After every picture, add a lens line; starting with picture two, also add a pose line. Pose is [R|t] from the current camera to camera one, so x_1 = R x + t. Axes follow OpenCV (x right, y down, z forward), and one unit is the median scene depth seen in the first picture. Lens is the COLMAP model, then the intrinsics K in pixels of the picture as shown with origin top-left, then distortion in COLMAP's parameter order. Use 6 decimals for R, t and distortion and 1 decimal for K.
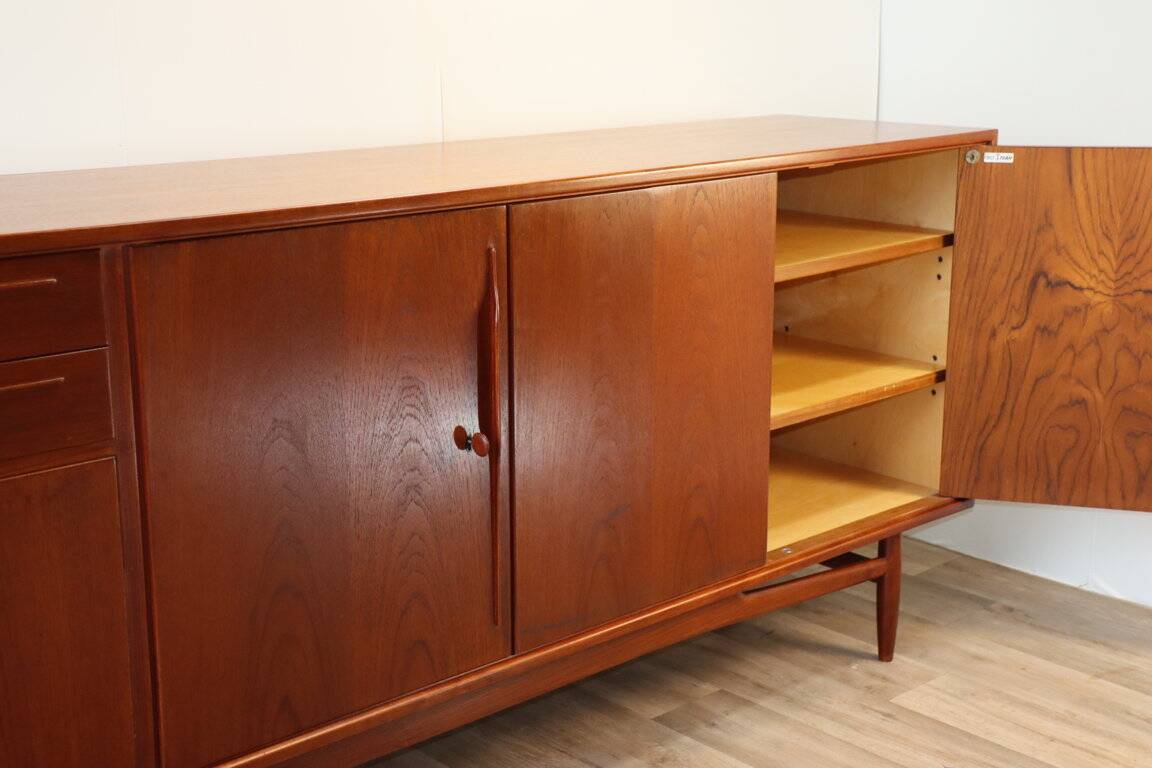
lens RADIAL K [[1593.4, 0, 576.0], [0, 1593.4, 384.0], [0, 0, 1]] dist [0.136802, 0.060324]
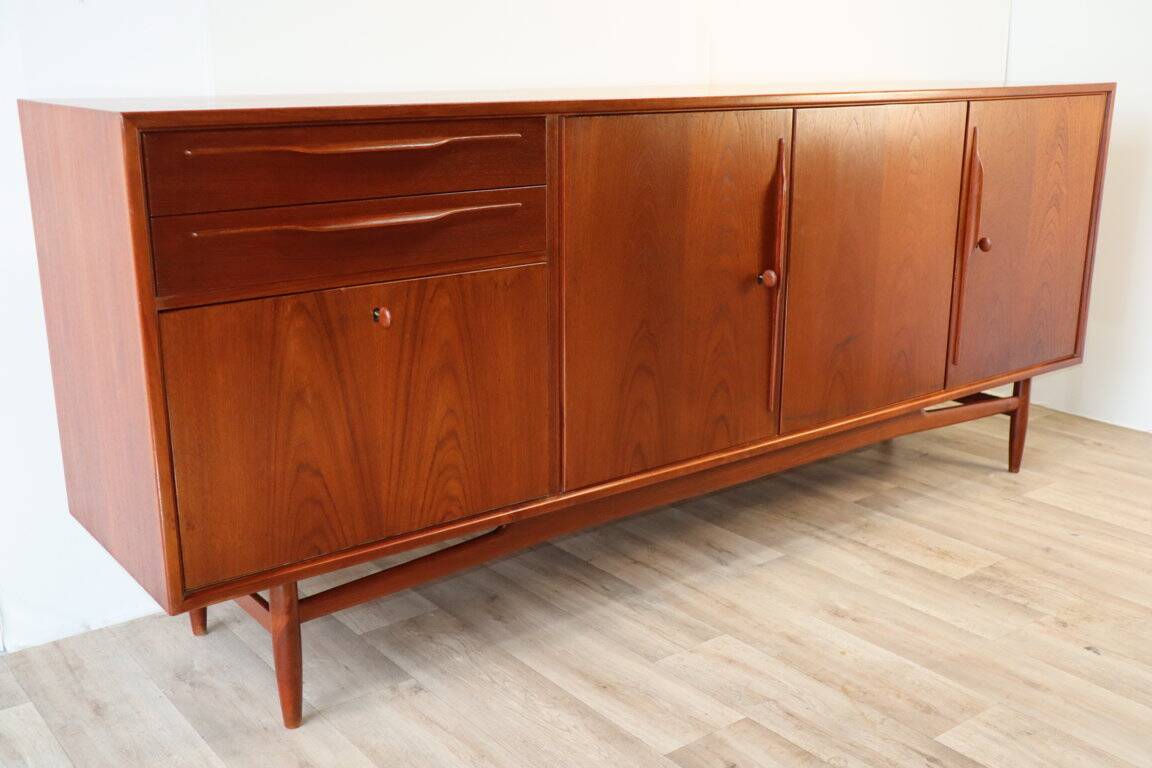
lens RADIAL K [[1205.7, 0, 576.0], [0, 1205.7, 384.0], [0, 0, 1]] dist [-0.079117, 0.266308]
pose [[0.996548, 0.023825, -0.079524, -0.108229], [-0.021716, 0.999392, 0.027280, 0.079910], [0.080126, -0.025459, 0.996460, -0.059569]]
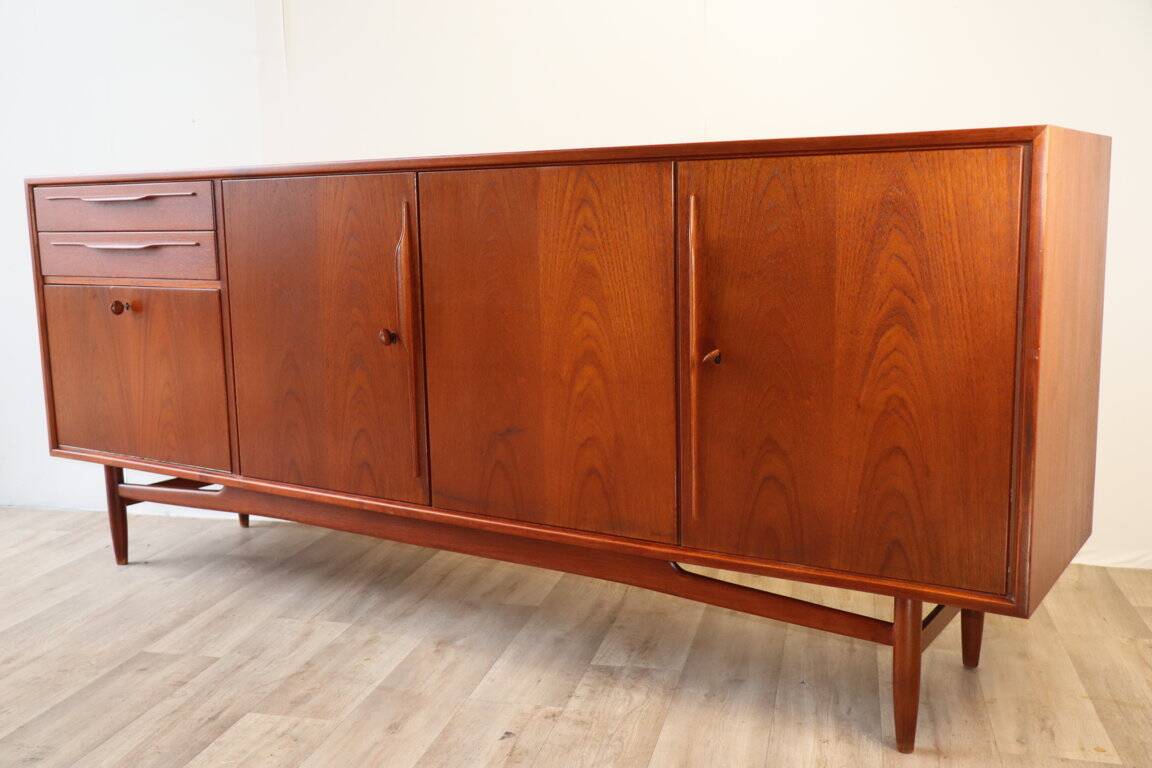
lens RADIAL K [[1176.0, 0, 576.0], [0, 1176.0, 384.0], [0, 0, 1]] dist [-0.085707, 0.235617]
pose [[0.257999, 0.130163, -0.957337, 0.760561], [-0.224692, 0.971798, 0.071575, -0.026616], [0.939654, 0.196640, 0.279970, 0.656997]]
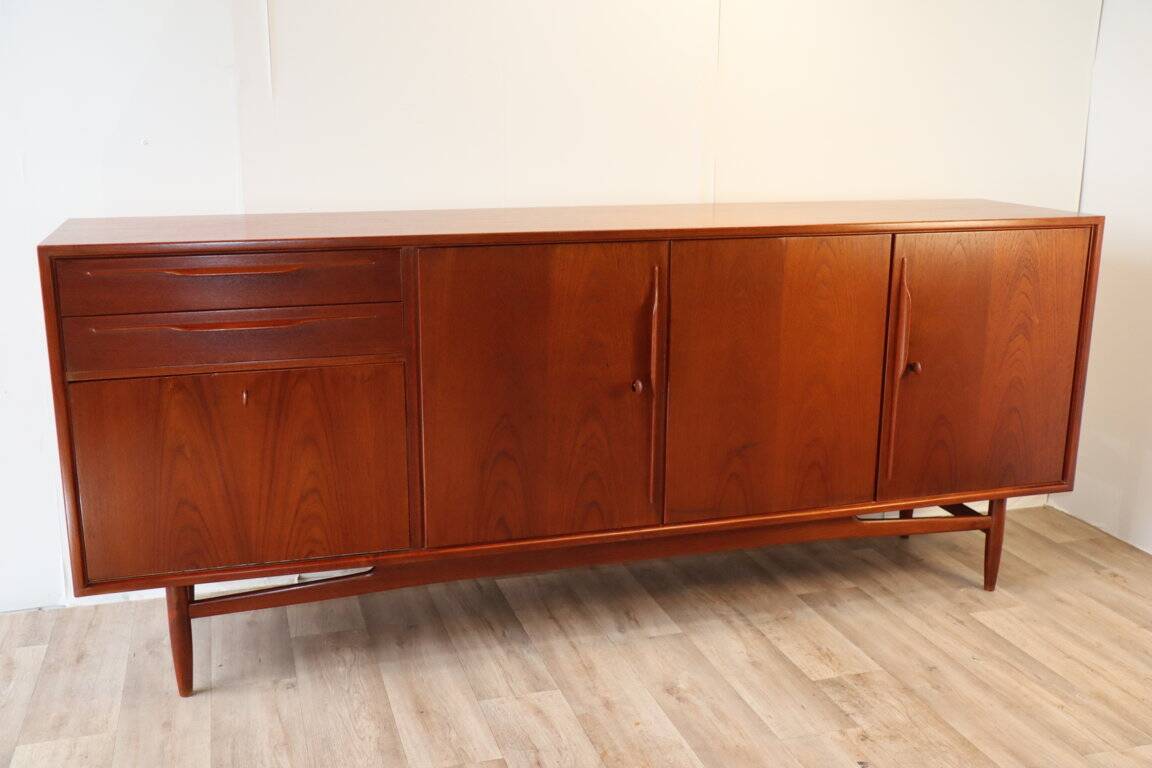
lens RADIAL K [[1176.0, 0, 576.0], [0, 1176.0, 384.0], [0, 0, 1]] dist [-0.085707, 0.235617]
pose [[0.903296, 0.112090, -0.414117, 0.282398], [-0.111961, 0.993406, 0.024673, 0.009196], [0.414152, 0.024078, 0.909889, -0.081907]]
